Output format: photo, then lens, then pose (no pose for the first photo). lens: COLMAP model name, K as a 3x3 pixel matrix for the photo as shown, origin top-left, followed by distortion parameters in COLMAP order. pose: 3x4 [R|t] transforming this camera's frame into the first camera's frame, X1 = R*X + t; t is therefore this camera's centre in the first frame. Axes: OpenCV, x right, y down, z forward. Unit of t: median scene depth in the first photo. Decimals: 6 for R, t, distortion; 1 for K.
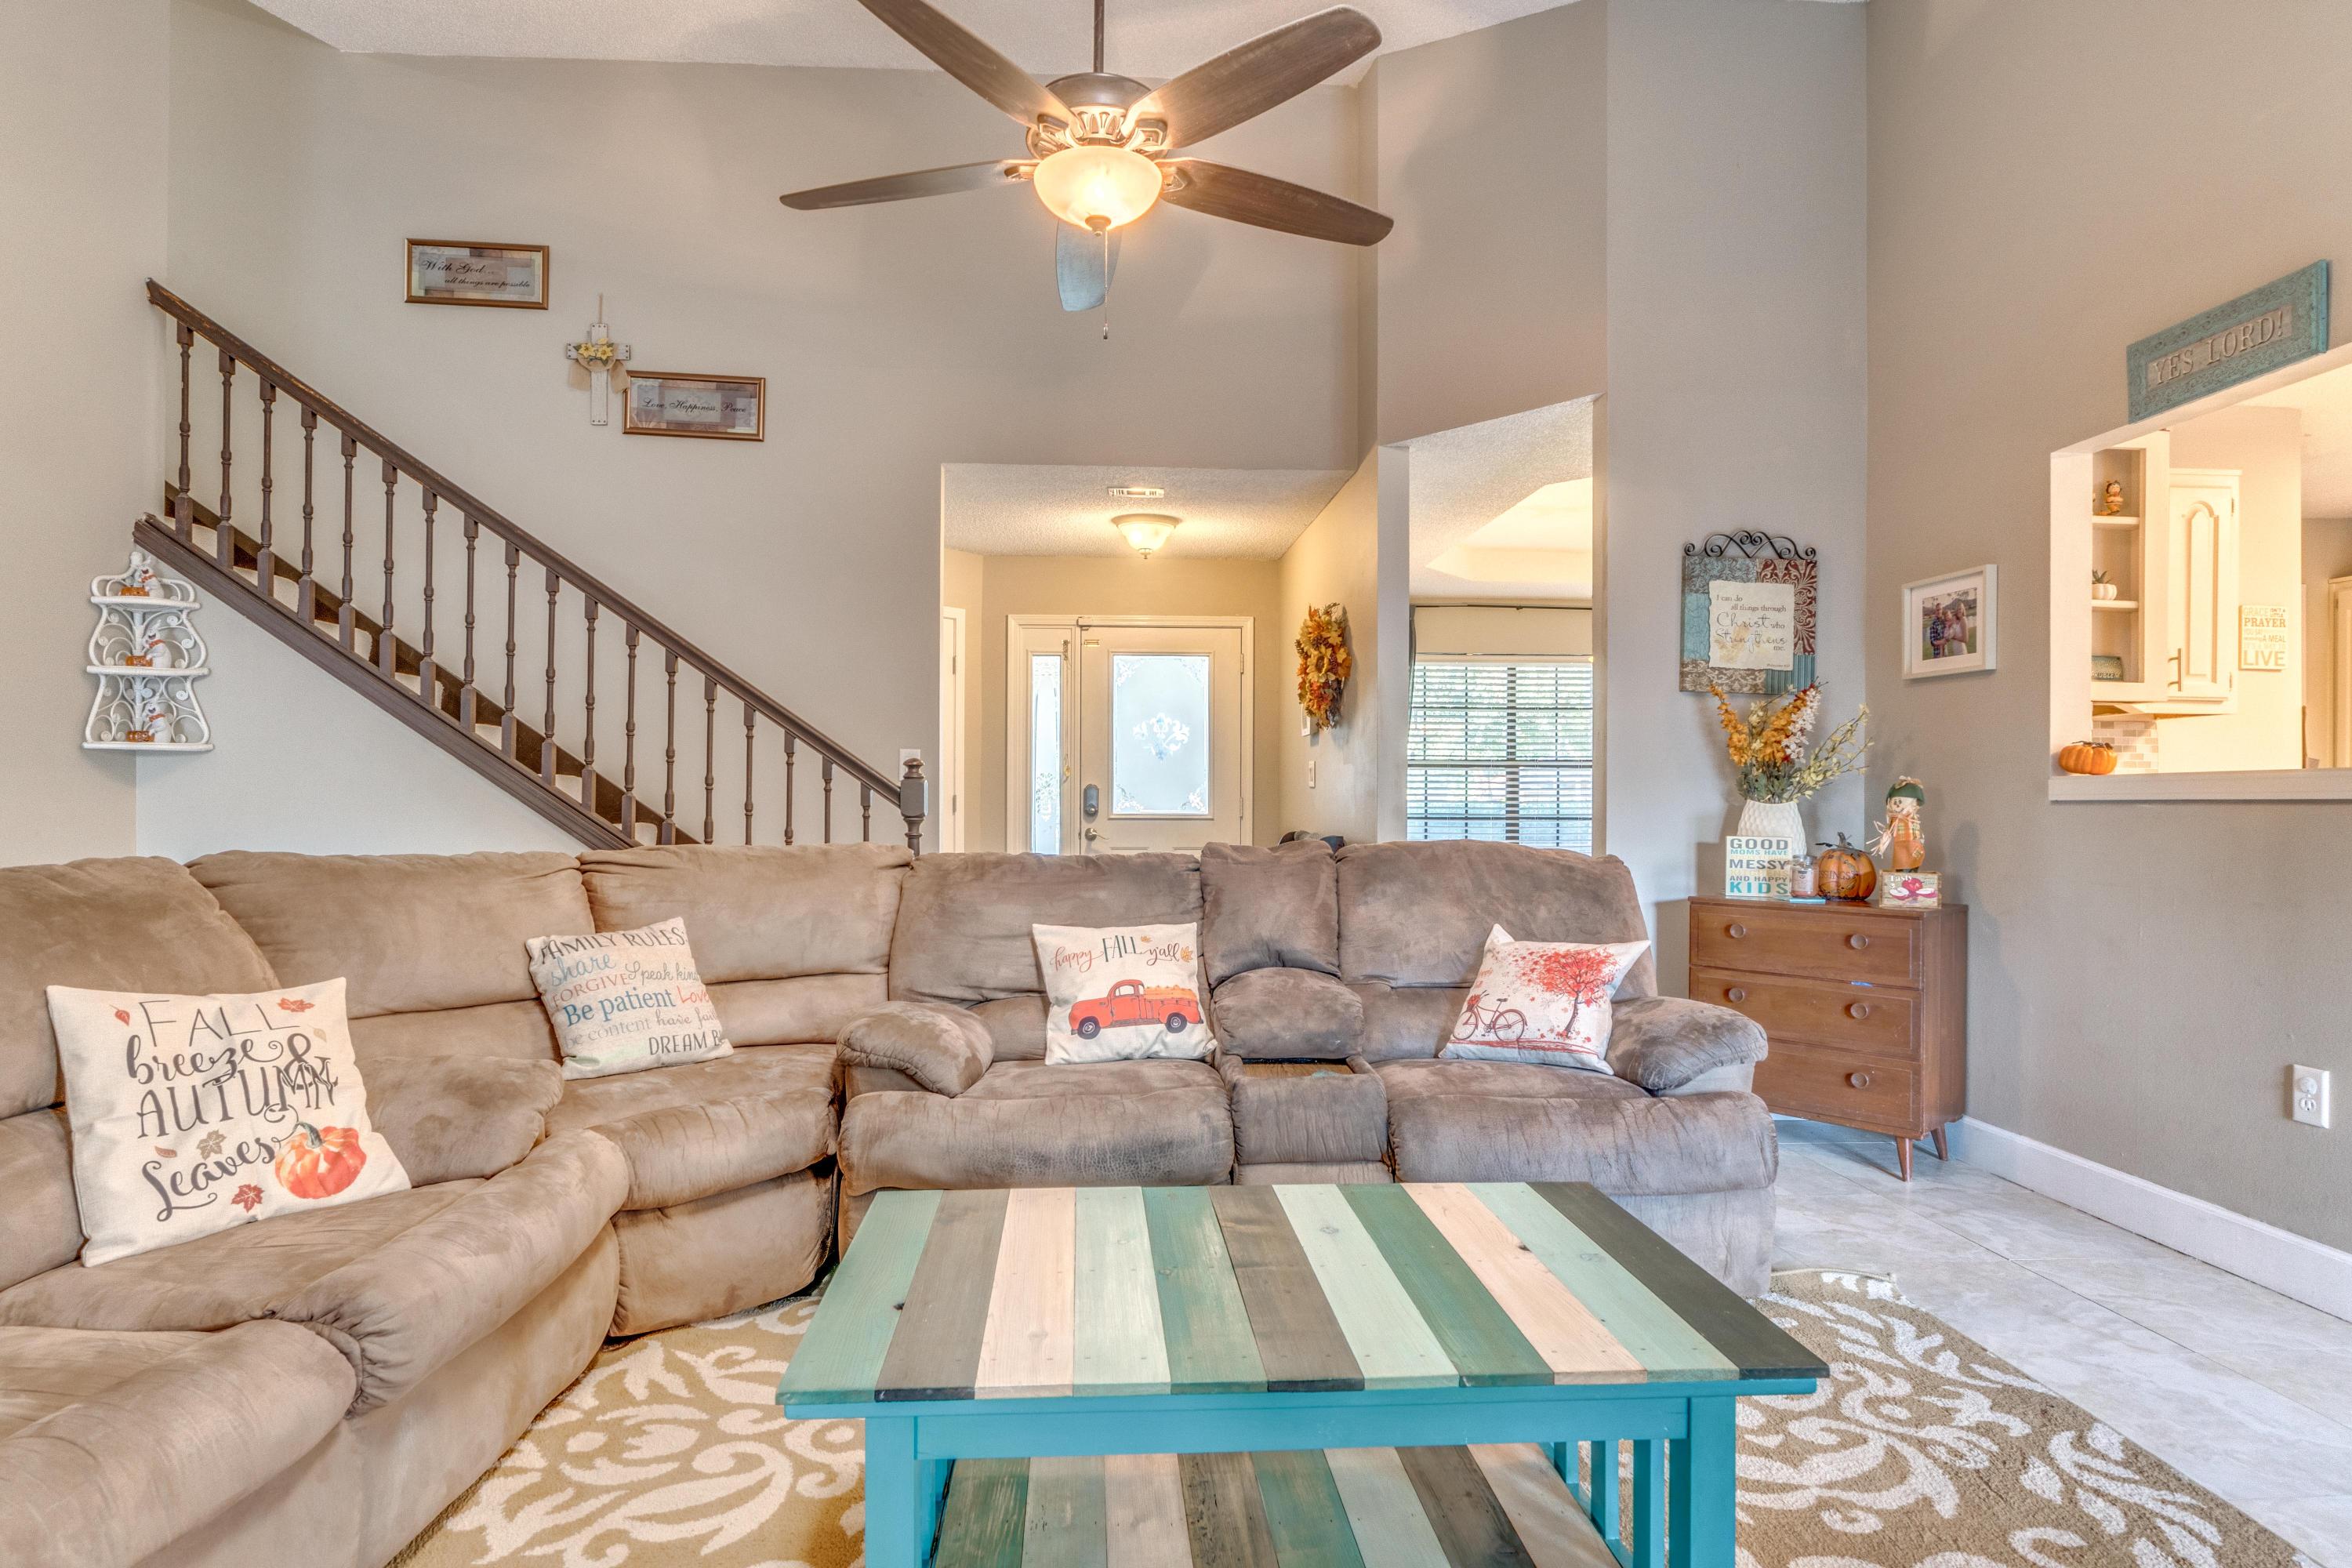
lens RADIAL K [[1226.9, 0, 1186.3], [0, 1226.9, 789.8], [0, 0, 1]] dist [-0.005436, 0.000869]
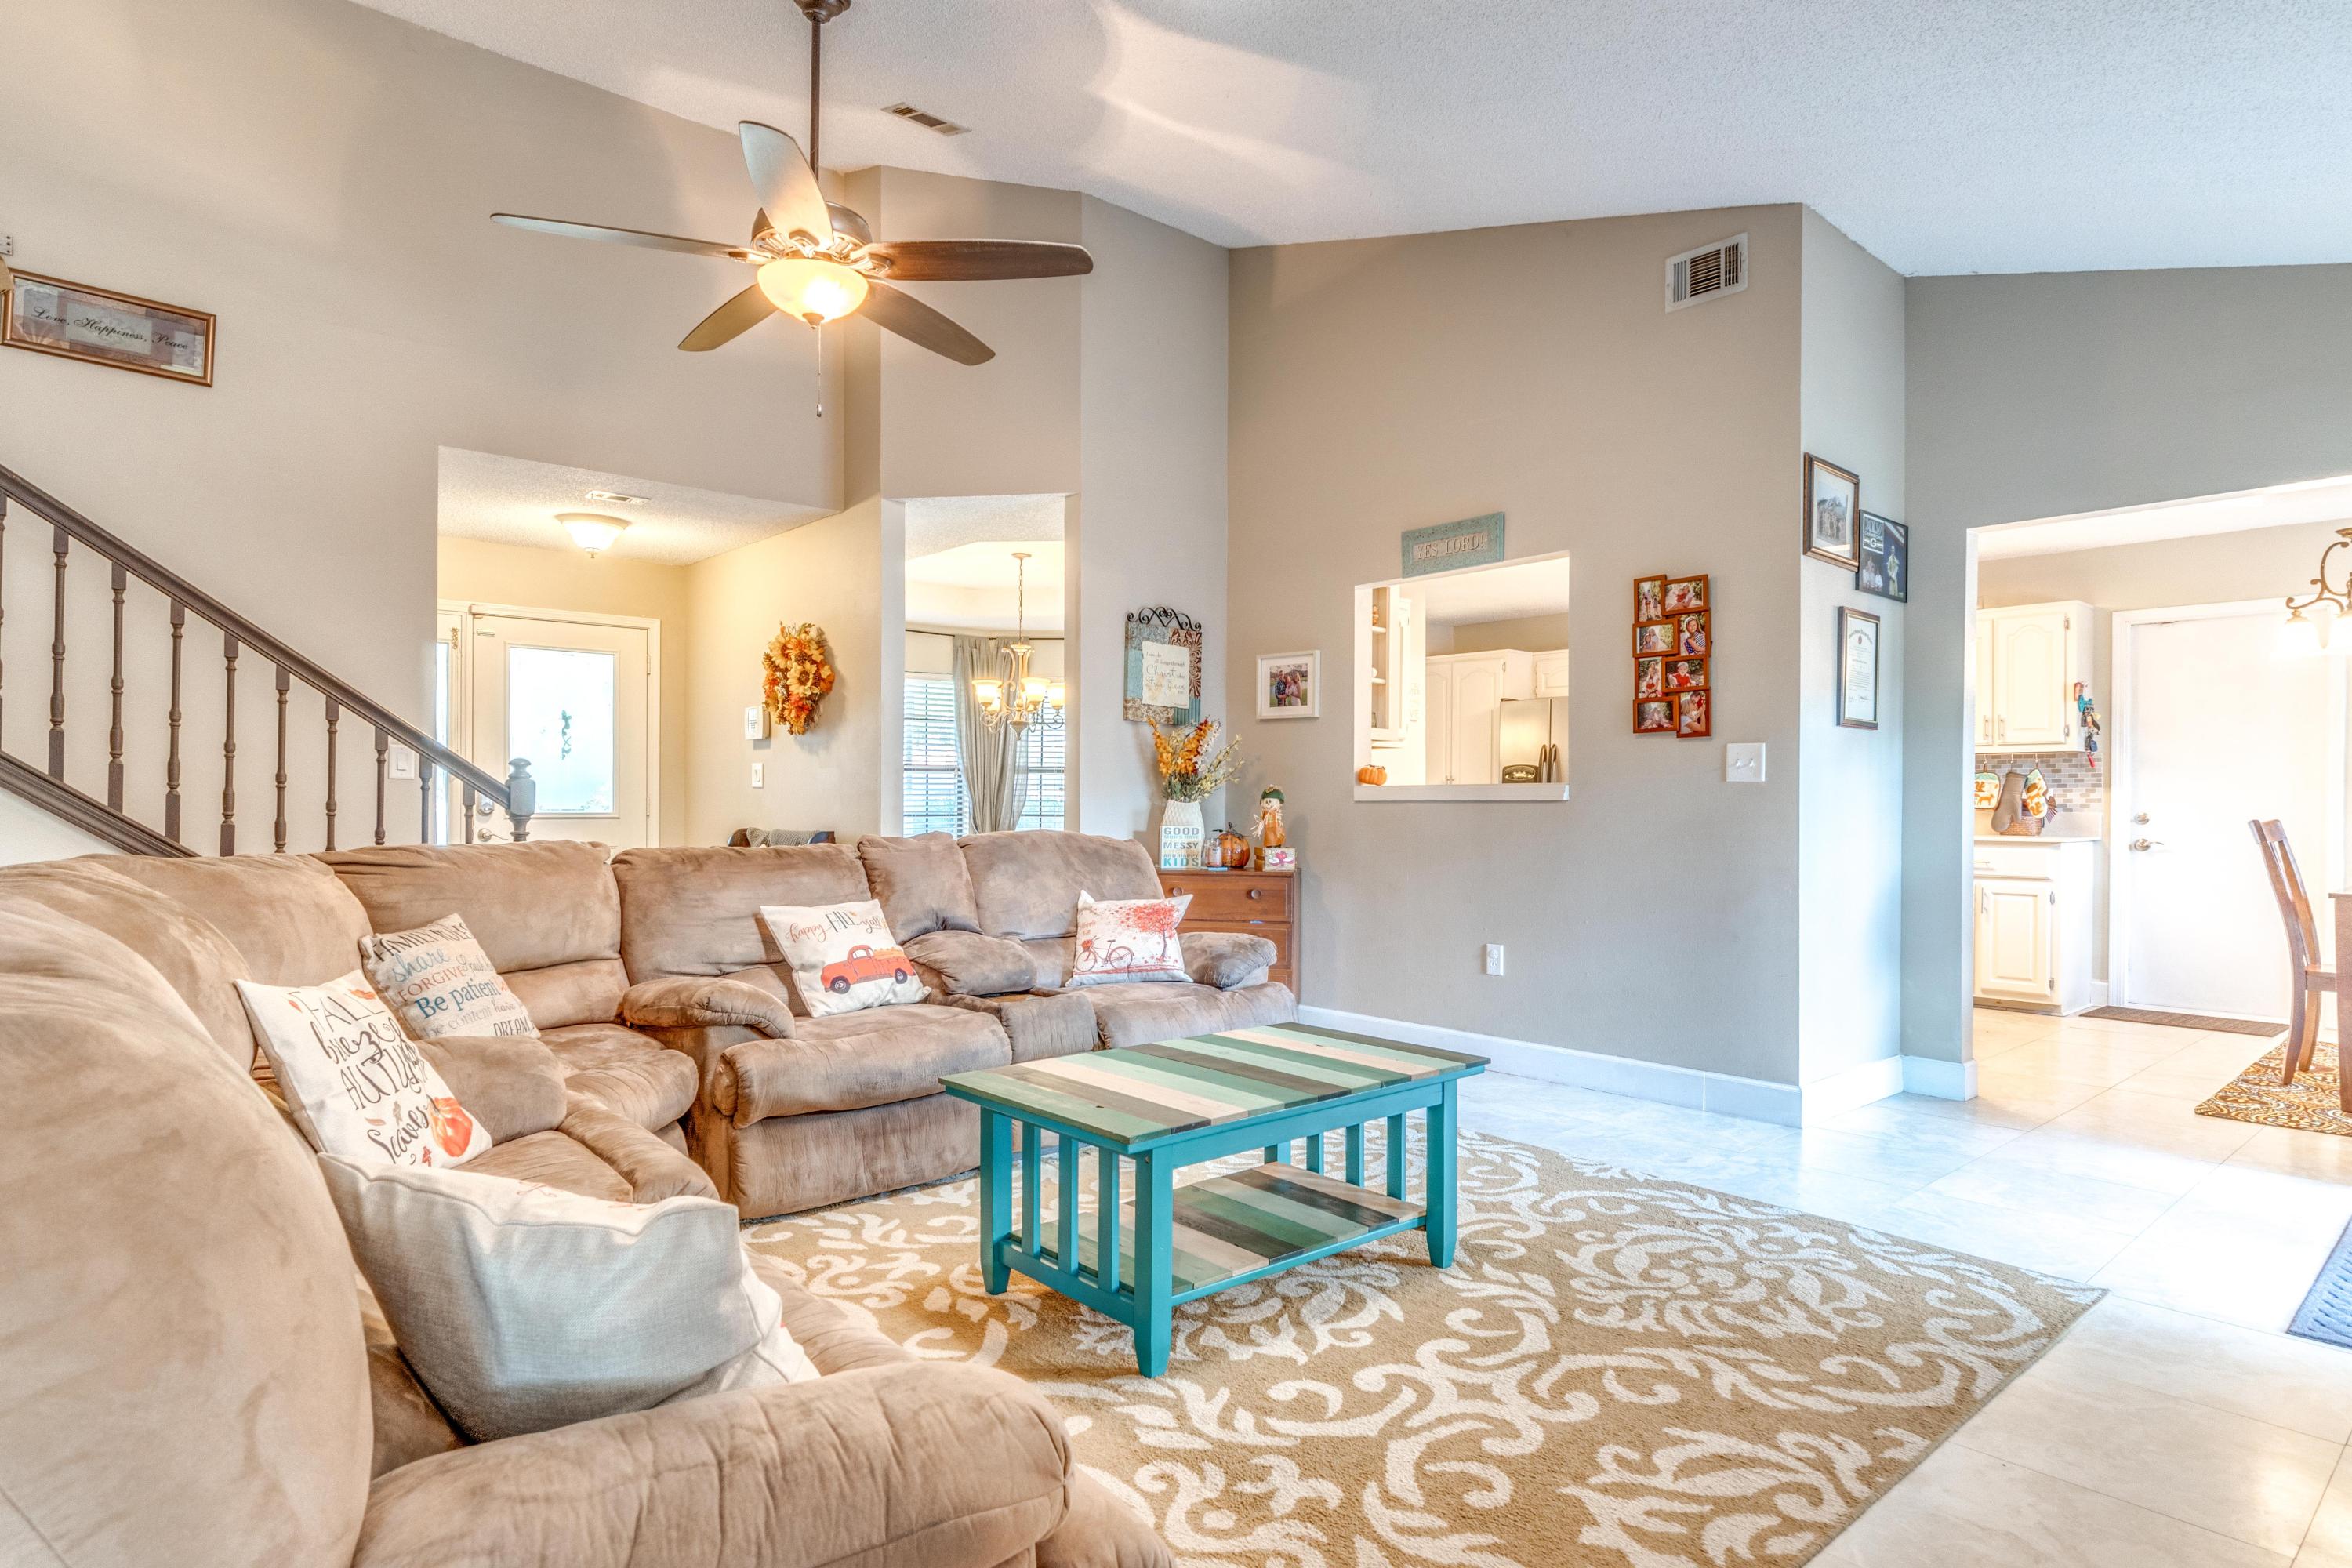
lens RADIAL K [[1226.9, 0, 1171.2], [0, 1226.9, 789.0], [0, 0, 1]] dist [-0.005436, 0.000869]
pose [[0.799394, 0.006293, 0.600774, -0.416084], [-0.006791, 0.999976, -0.001439, -0.002571], [-0.600769, -0.002930, 0.799418, -0.137505]]
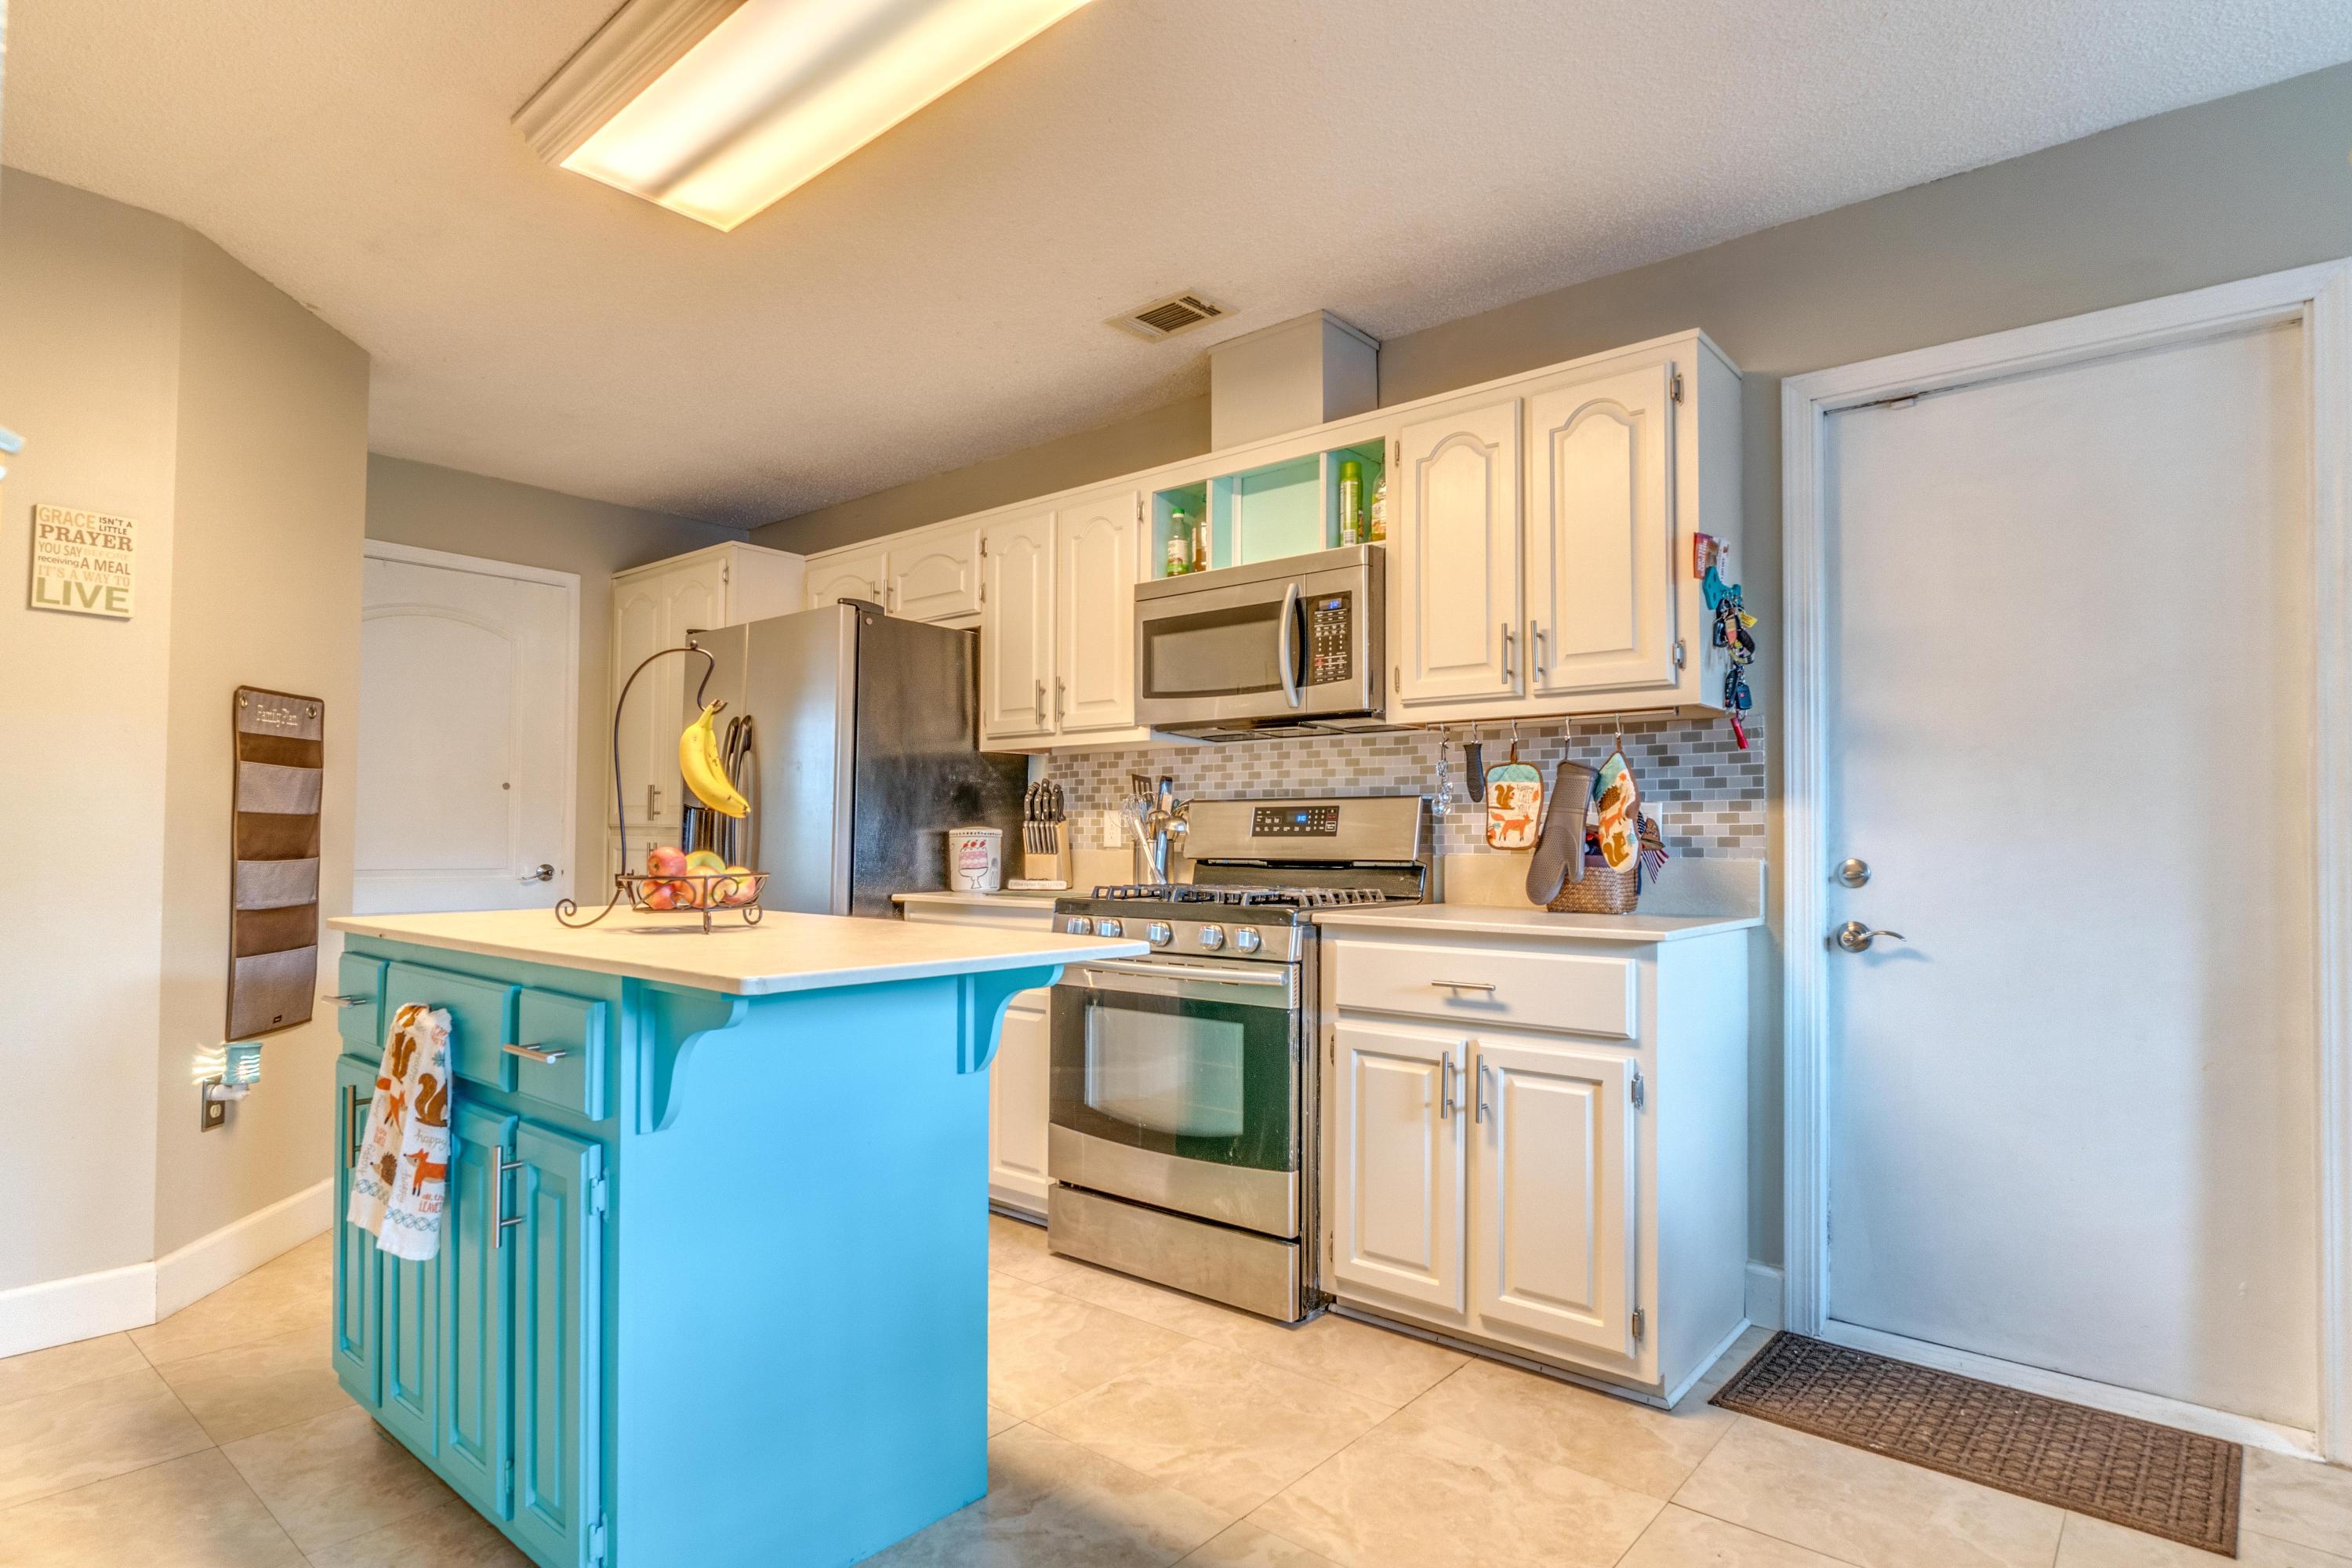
lens RADIAL K [[1226.9, 0, 1161.4], [0, 1226.9, 791.8], [0, 0, 1]] dist [-0.005436, 0.000869]
pose [[0.700296, 0.032686, 0.713104, 0.919307], [-0.009333, 0.999285, -0.036639, 0.009735], [-0.713792, 0.019002, 0.700100, 0.205200]]
